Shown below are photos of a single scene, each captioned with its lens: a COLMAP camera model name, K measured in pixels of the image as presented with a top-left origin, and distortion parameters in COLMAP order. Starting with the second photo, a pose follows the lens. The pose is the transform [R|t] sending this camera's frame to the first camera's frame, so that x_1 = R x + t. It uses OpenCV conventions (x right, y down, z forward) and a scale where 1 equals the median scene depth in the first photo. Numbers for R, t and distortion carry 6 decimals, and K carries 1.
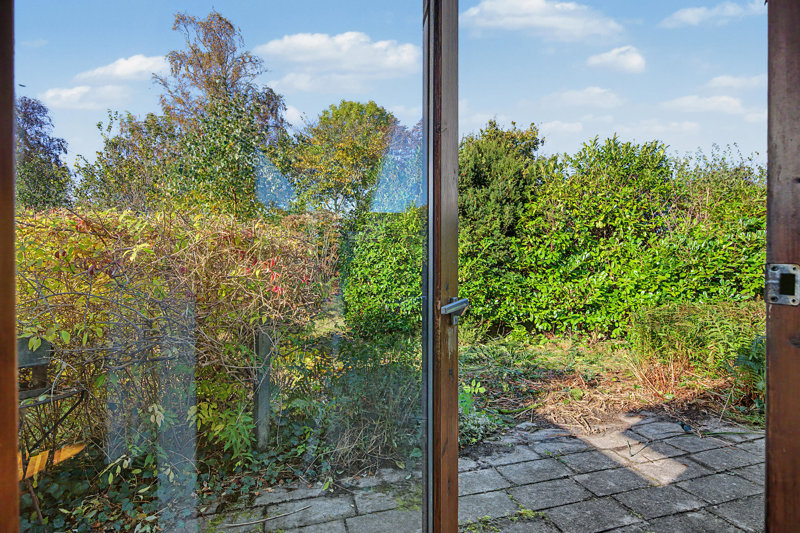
lens RADIAL K [[402.3, 0, 400.6], [0, 402.3, 263.6], [0, 0, 1]] dist [0.000228, 0.000010]
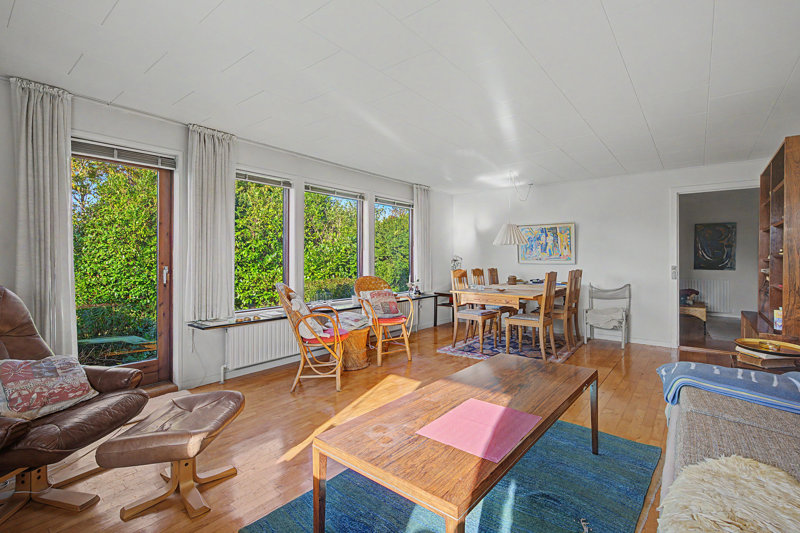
lens RADIAL K [[372.9, 0, 403.0], [0, 372.9, 257.1], [0, 0, 1]] dist [-0.000286, -0.000190]
pose [[0.820990, 0.002517, 0.570936, 0.036799], [0.004917, 0.999922, -0.011477, 0.007668], [-0.570921, 0.012230, 0.820914, -0.491671]]
